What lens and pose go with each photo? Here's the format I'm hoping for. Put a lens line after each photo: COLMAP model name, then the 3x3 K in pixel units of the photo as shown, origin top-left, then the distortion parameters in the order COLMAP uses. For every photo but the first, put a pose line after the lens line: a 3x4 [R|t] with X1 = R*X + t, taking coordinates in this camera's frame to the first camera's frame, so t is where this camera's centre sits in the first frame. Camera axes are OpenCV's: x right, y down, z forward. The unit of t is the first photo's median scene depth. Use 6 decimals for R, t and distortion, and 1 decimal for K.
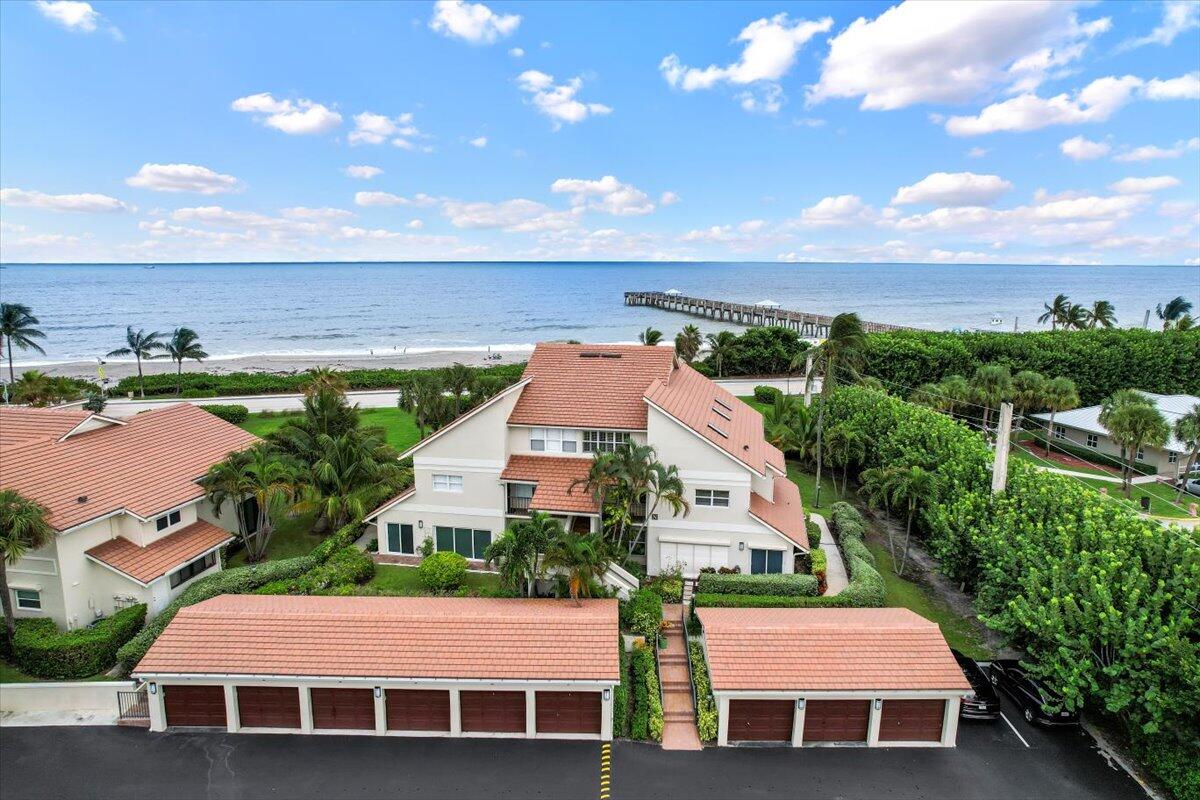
lens RADIAL K [[777.4, 0, 600.0], [0, 777.4, 400.0], [0, 0, 1]] dist [-0.000400, 0.001145]
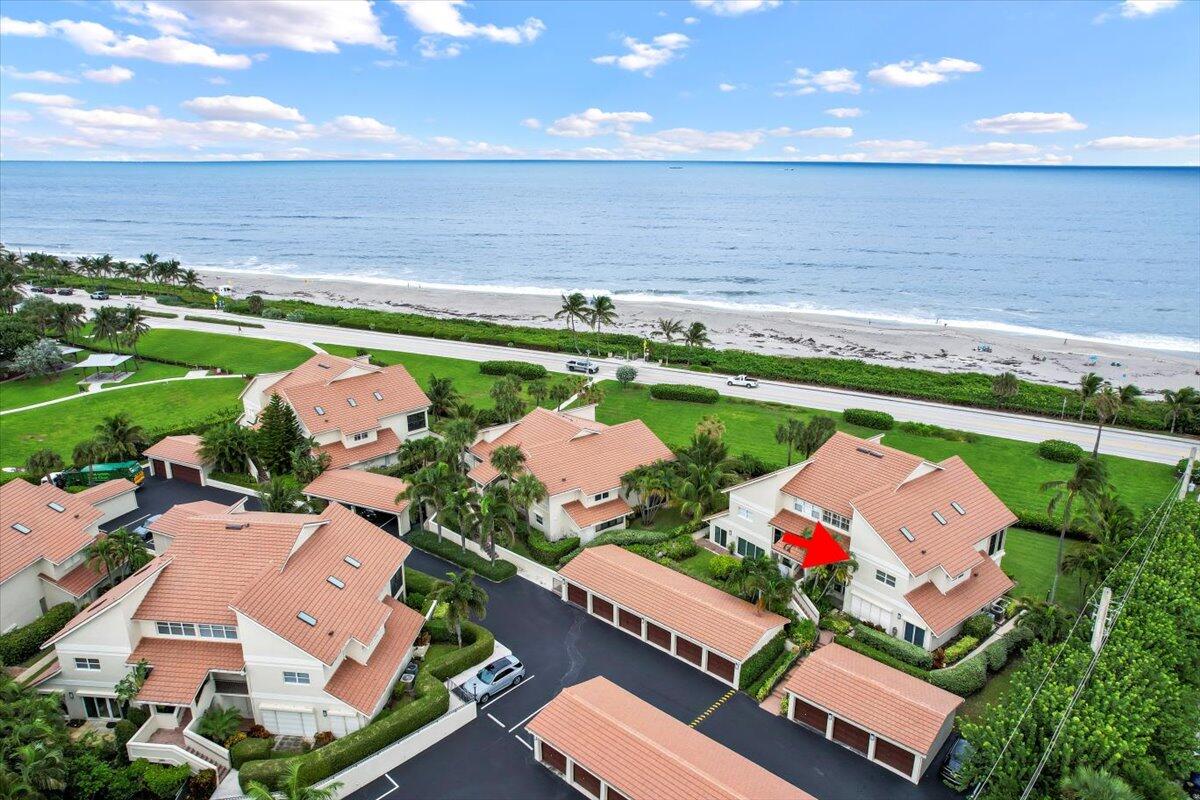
lens RADIAL K [[777.4, 0, 600.0], [0, 777.4, 400.0], [0, 0, 1]] dist [-0.000400, 0.001145]
pose [[0.756350, 0.190048, -0.625952, 0.596084], [-0.124172, 0.981182, 0.147862, -0.360199], [0.642274, -0.034110, 0.765716, -0.463604]]
